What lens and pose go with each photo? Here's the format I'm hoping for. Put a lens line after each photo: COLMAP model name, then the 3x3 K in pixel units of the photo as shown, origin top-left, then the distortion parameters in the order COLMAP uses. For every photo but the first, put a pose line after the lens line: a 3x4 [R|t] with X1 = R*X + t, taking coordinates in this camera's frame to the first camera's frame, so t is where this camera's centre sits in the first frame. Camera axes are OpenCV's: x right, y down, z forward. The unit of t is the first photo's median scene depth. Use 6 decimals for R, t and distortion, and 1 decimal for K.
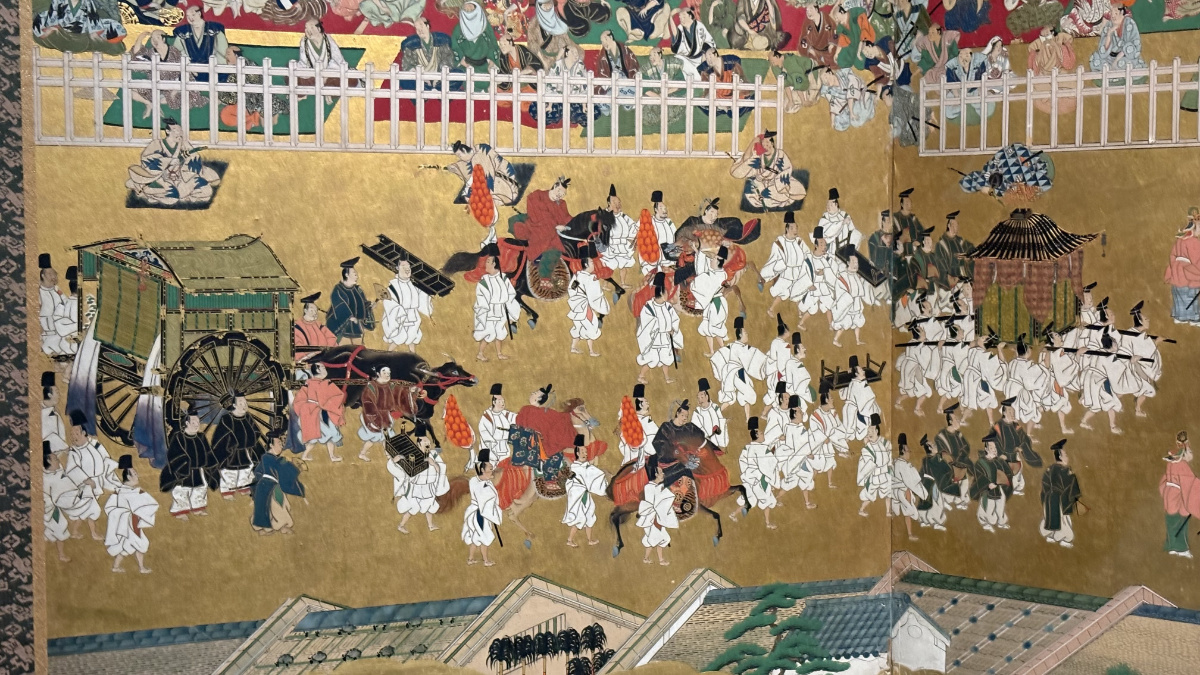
lens RADIAL K [[1799.2, 0, 601.7], [0, 1799.2, 332.7], [0, 0, 1]] dist [0.125490, 0.000000]
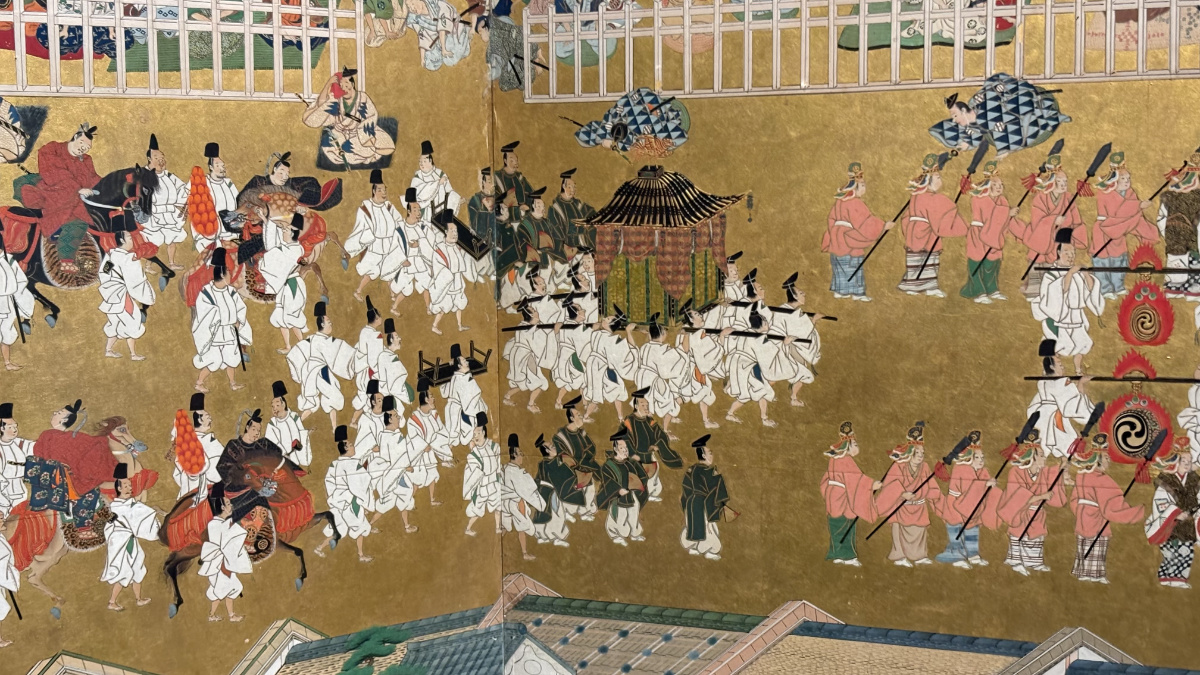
lens RADIAL K [[1799.2, 0, 598.7], [0, 1799.2, 342.7], [0, 0, 1]] dist [0.125490, 0.000000]
pose [[0.953656, -0.035998, 0.298738, -0.046106], [0.026601, 0.999017, 0.035465, -0.015988], [-0.299721, -0.025875, 0.953676, 0.200525]]
